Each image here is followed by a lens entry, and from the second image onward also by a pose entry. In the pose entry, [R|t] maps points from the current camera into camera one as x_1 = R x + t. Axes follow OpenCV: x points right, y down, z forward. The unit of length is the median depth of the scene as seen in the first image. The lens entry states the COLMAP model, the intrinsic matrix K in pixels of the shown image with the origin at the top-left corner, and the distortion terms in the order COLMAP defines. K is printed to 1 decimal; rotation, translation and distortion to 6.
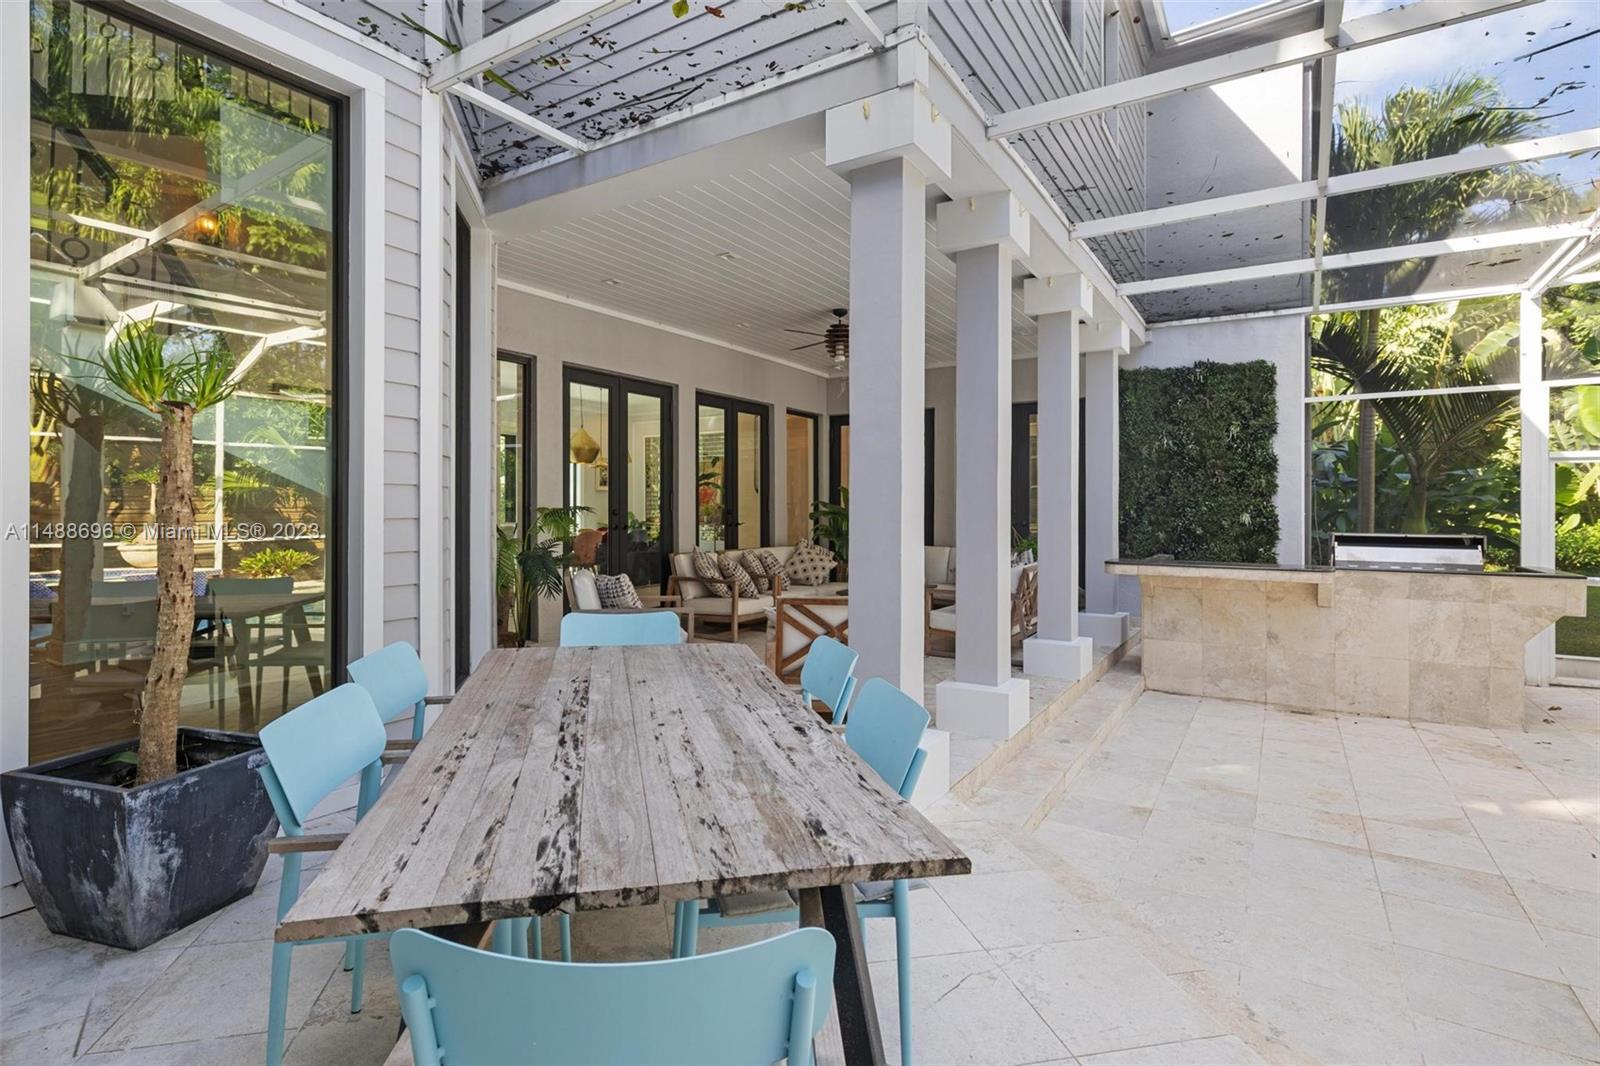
lens RADIAL K [[781.7, 0, 798.0], [0, 781.7, 518.7], [0, 0, 1]] dist [0.001176, -0.000003]
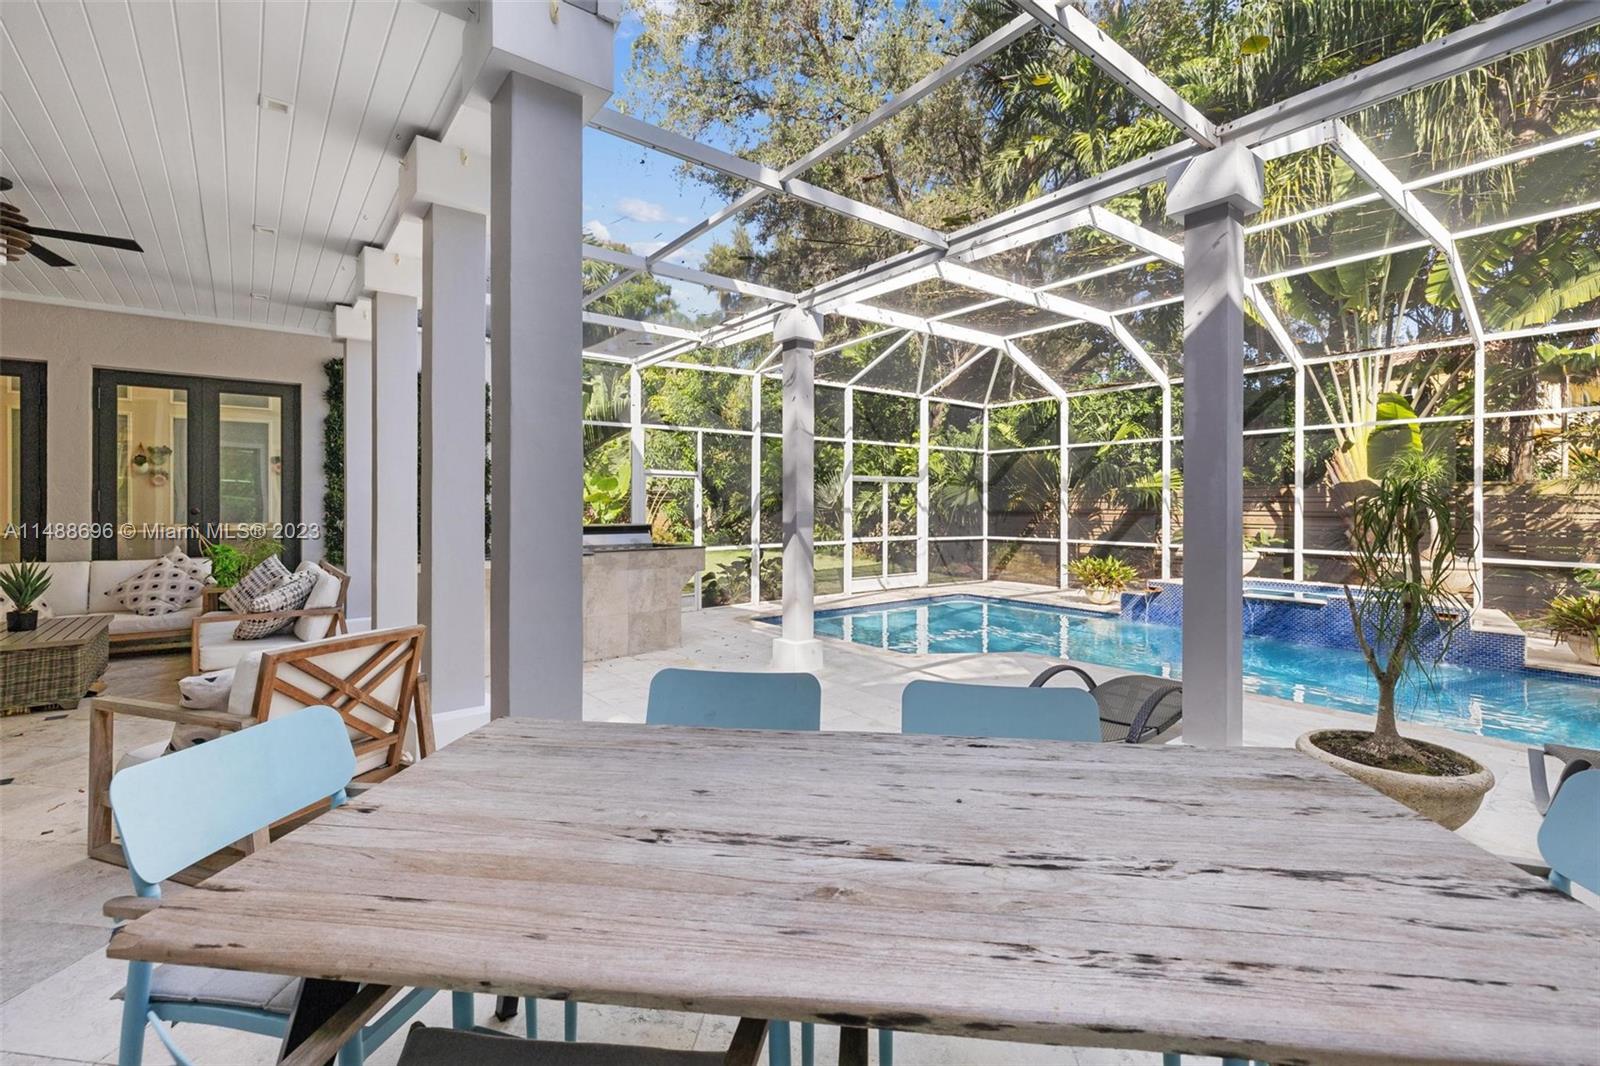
lens RADIAL K [[693.5, 0, 774.3], [0, 693.5, 505.6], [0, 0, 1]] dist [-0.002734, 0.000228]
pose [[0.351719, -0.002517, 0.936102, -1.099791], [0.013248, 0.999910, -0.002289, -0.025512], [-0.936012, 0.013207, 0.351720, 1.190865]]
